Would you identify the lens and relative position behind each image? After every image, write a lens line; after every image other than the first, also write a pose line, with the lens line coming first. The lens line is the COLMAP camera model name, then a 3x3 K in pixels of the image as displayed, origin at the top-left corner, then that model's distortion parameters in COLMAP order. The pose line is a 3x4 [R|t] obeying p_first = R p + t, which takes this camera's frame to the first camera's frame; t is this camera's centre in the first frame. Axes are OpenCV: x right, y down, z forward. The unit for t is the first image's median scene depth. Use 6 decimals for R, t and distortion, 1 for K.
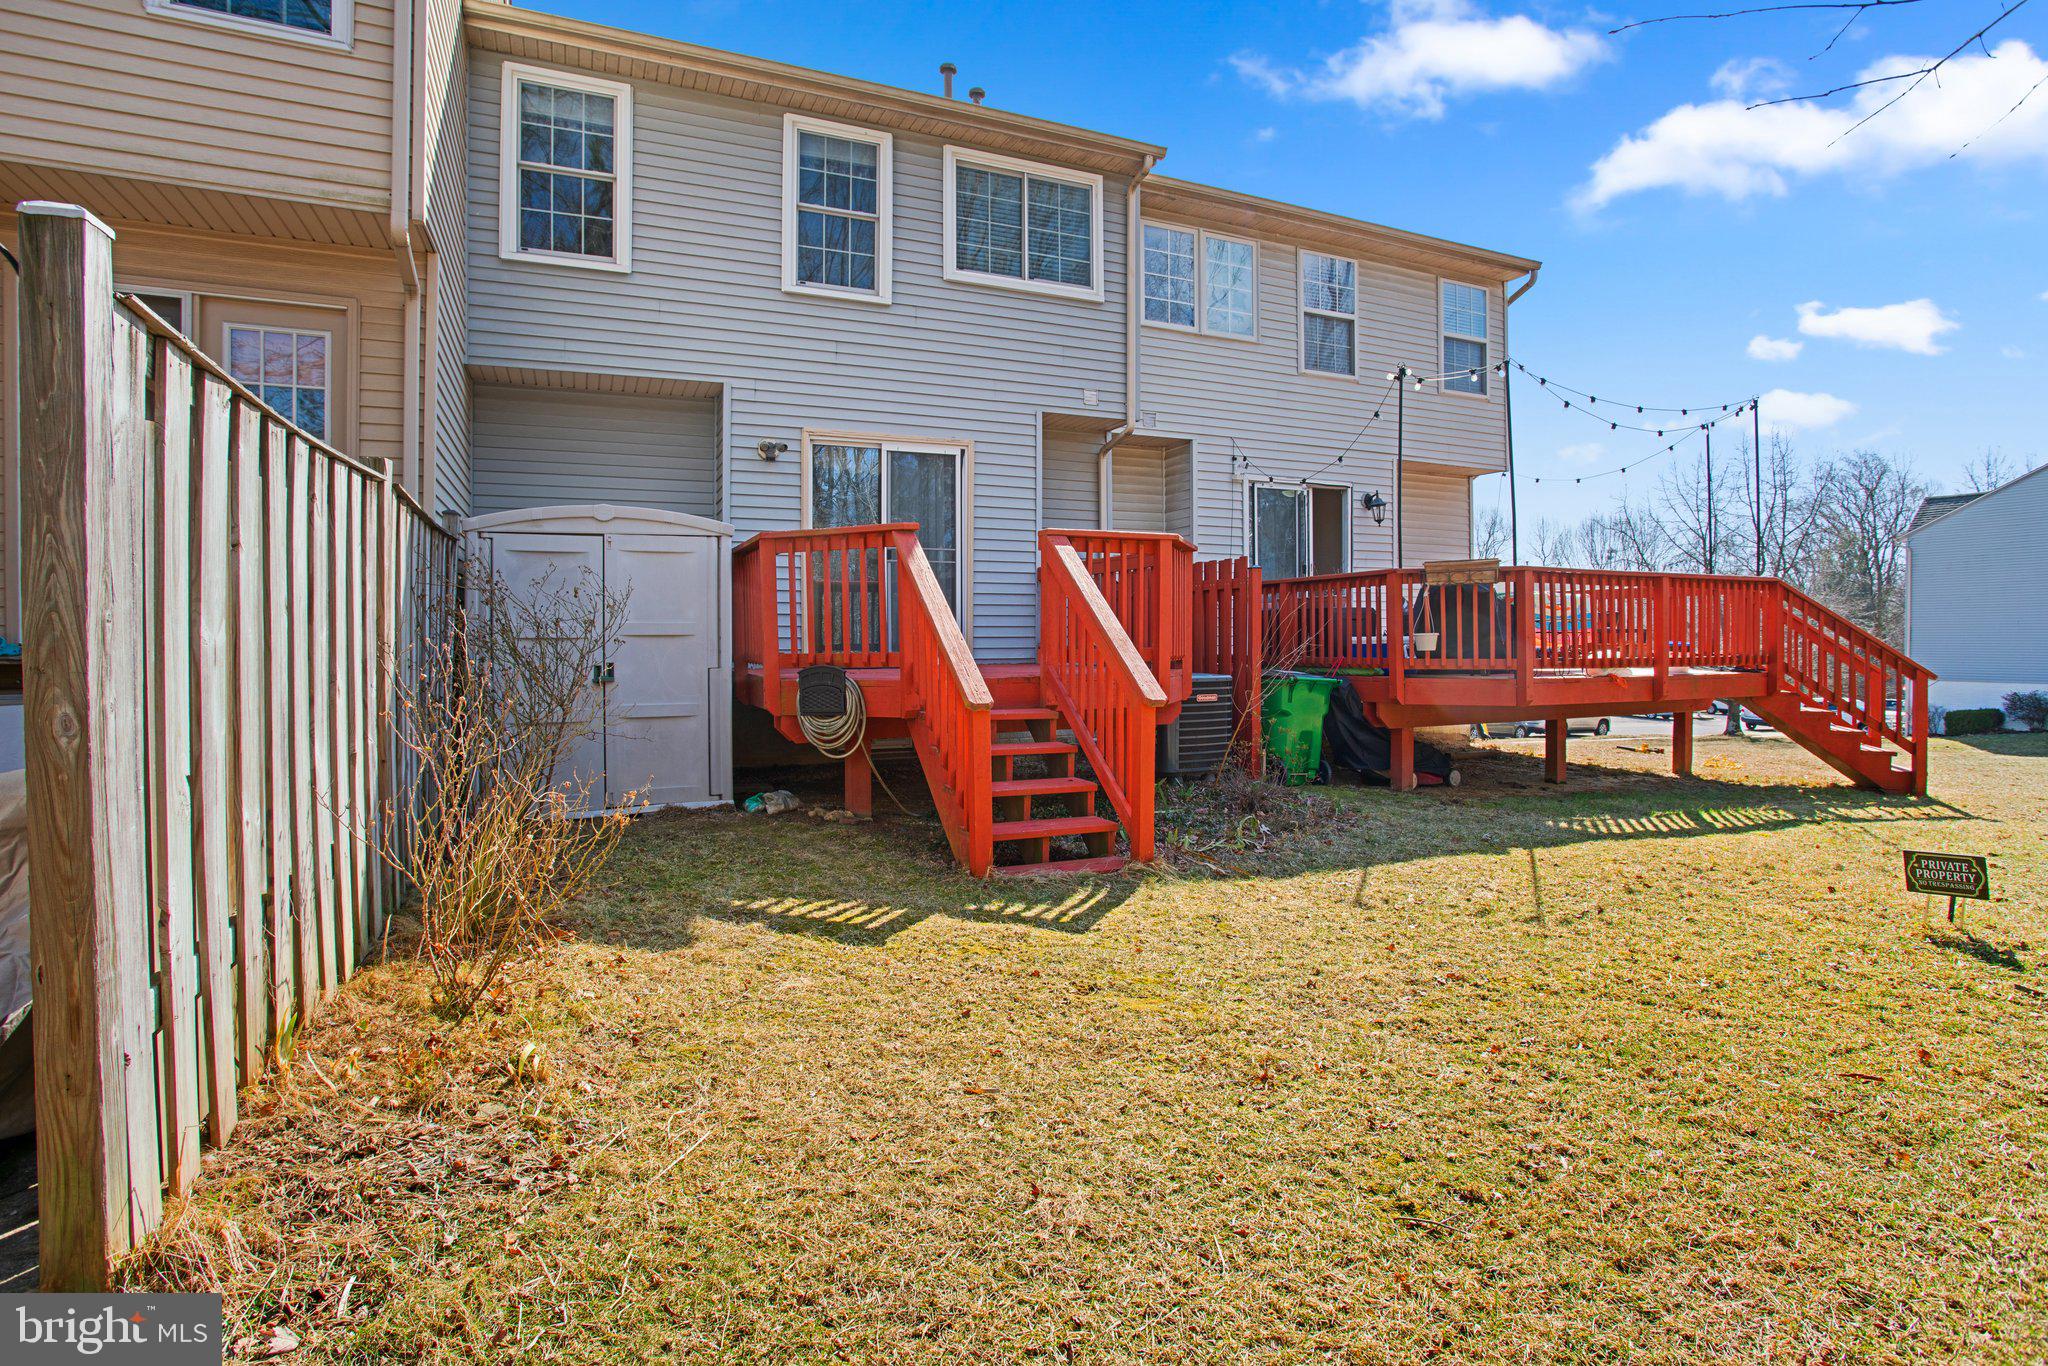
lens RADIAL K [[1104.5, 0, 1032.0], [0, 1104.5, 662.1], [0, 0, 1]] dist [-0.096452, 0.072132]
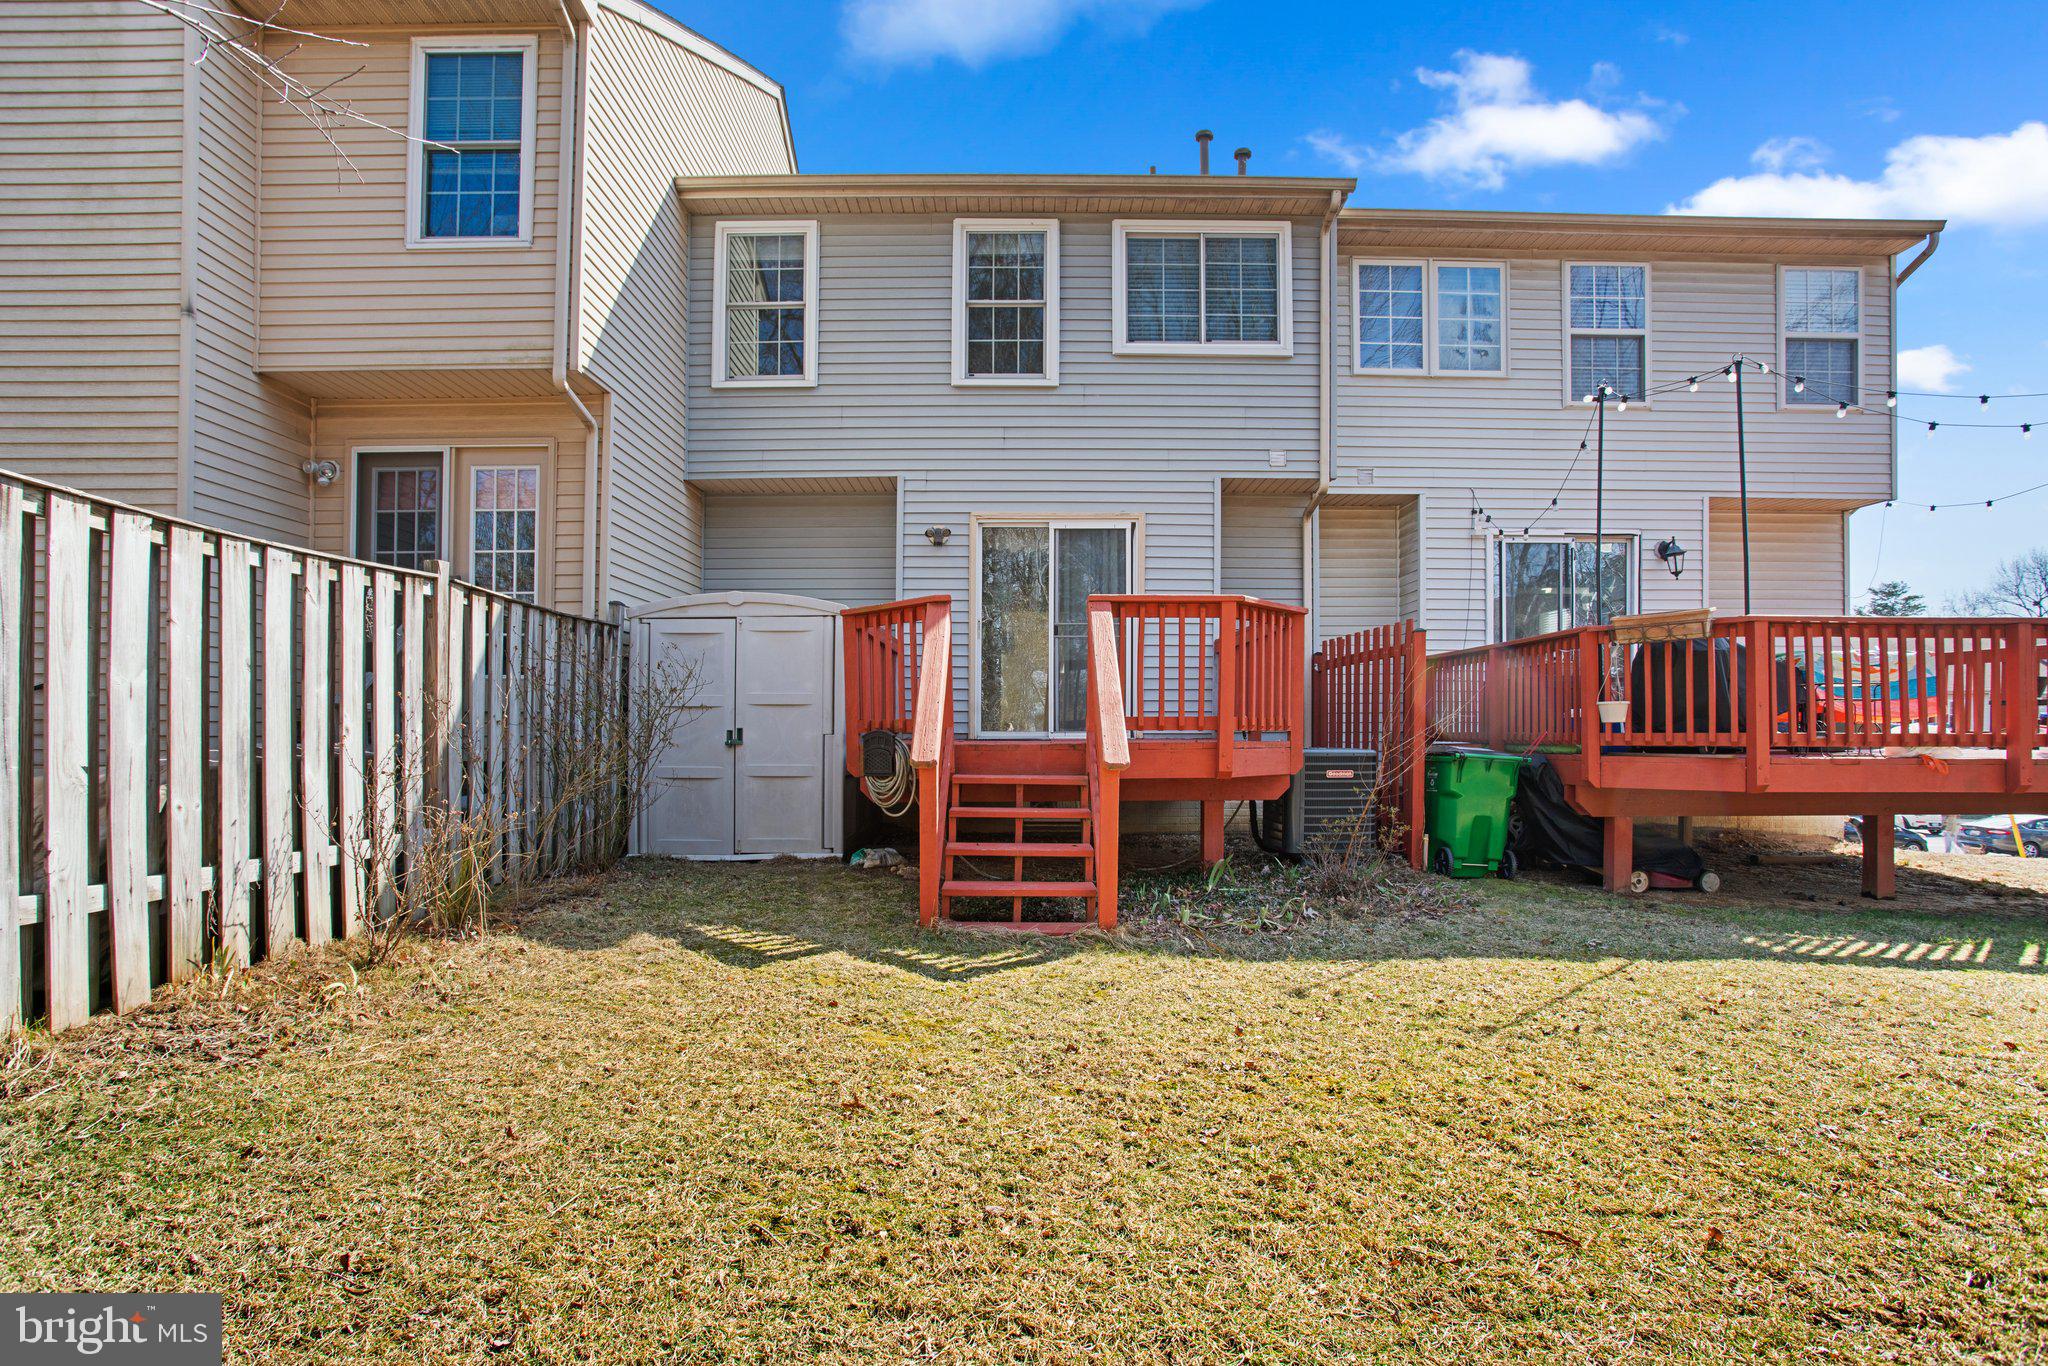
lens RADIAL K [[1129.5, 0, 1016.5], [0, 1129.5, 741.2], [0, 0, 1]] dist [-0.075399, 0.042378]
pose [[0.903944, 0.006941, -0.427594, 0.286804], [-0.012481, 0.999871, -0.010154, 0.016674], [0.427468, 0.014515, 0.903914, 0.038926]]
